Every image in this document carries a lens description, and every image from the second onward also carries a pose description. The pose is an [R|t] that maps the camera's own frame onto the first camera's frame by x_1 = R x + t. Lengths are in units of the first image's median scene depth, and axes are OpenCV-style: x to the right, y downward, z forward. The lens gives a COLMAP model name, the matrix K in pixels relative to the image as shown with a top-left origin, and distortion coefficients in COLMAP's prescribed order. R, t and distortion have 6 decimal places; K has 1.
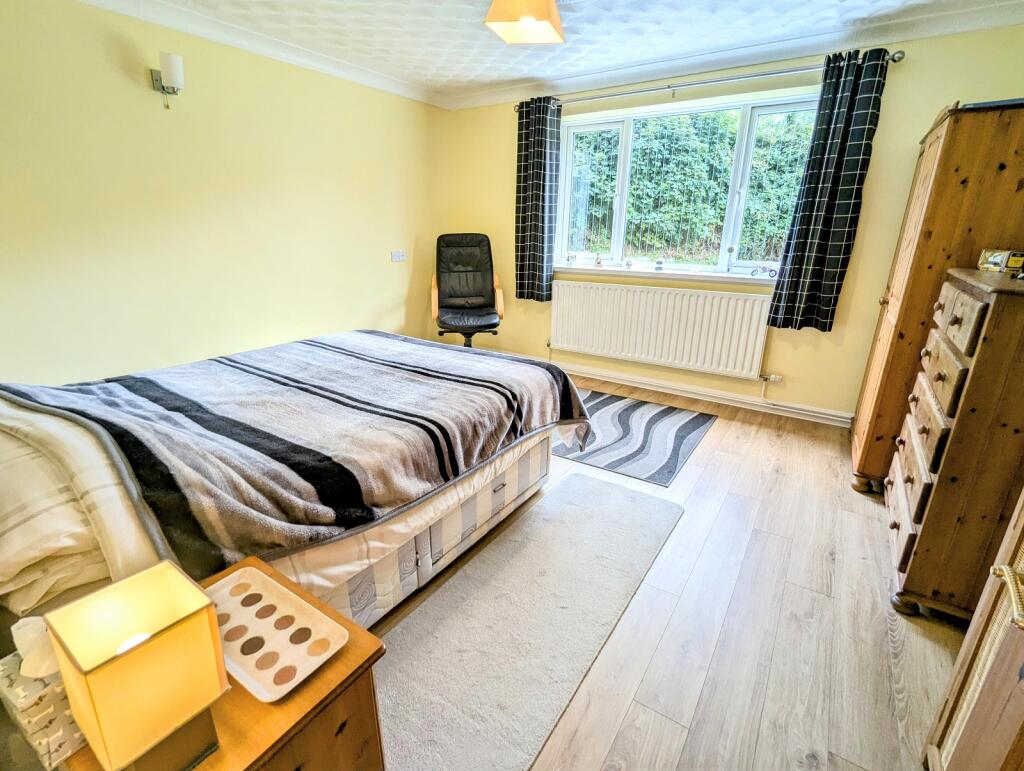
lens RADIAL K [[486.3, 0, 507.2], [0, 486.3, 382.9], [0, 0, 1]] dist [-0.004831, 0.004053]
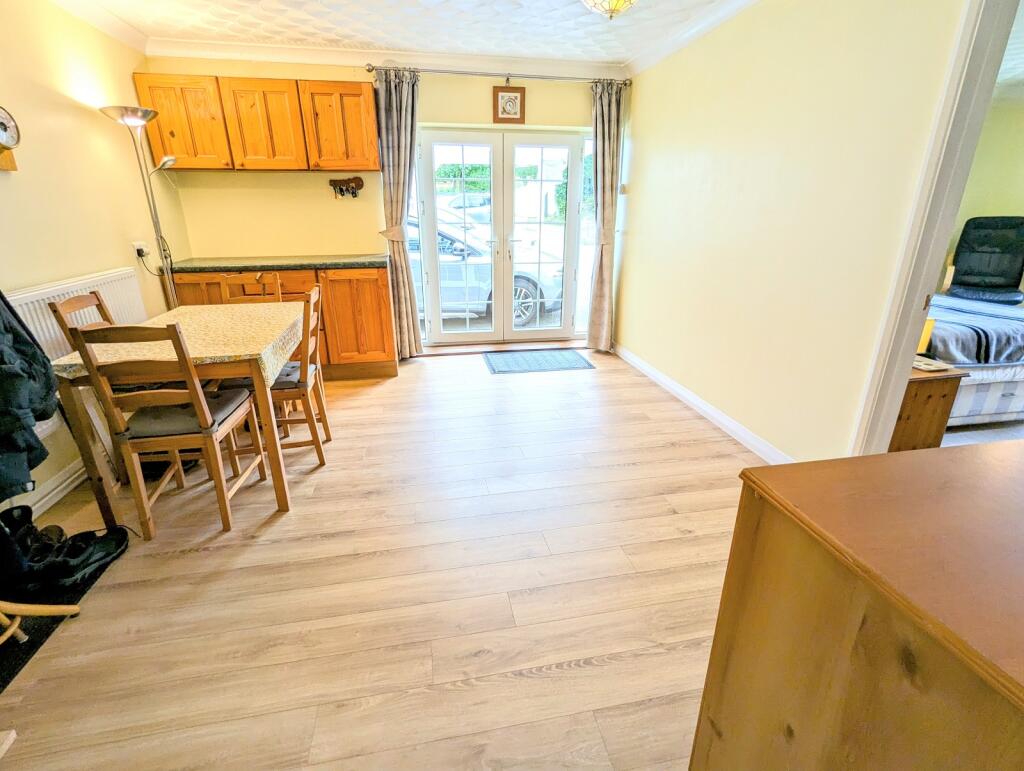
lens RADIAL K [[486.3, 0, 511.1], [0, 486.3, 387.9], [0, 0, 1]] dist [-0.004831, 0.004053]
pose [[0.704514, 0.227524, -0.672230, -0.103311], [-0.206762, 0.971929, 0.112268, 0.386005], [0.678903, 0.059897, 0.731780, -1.167849]]
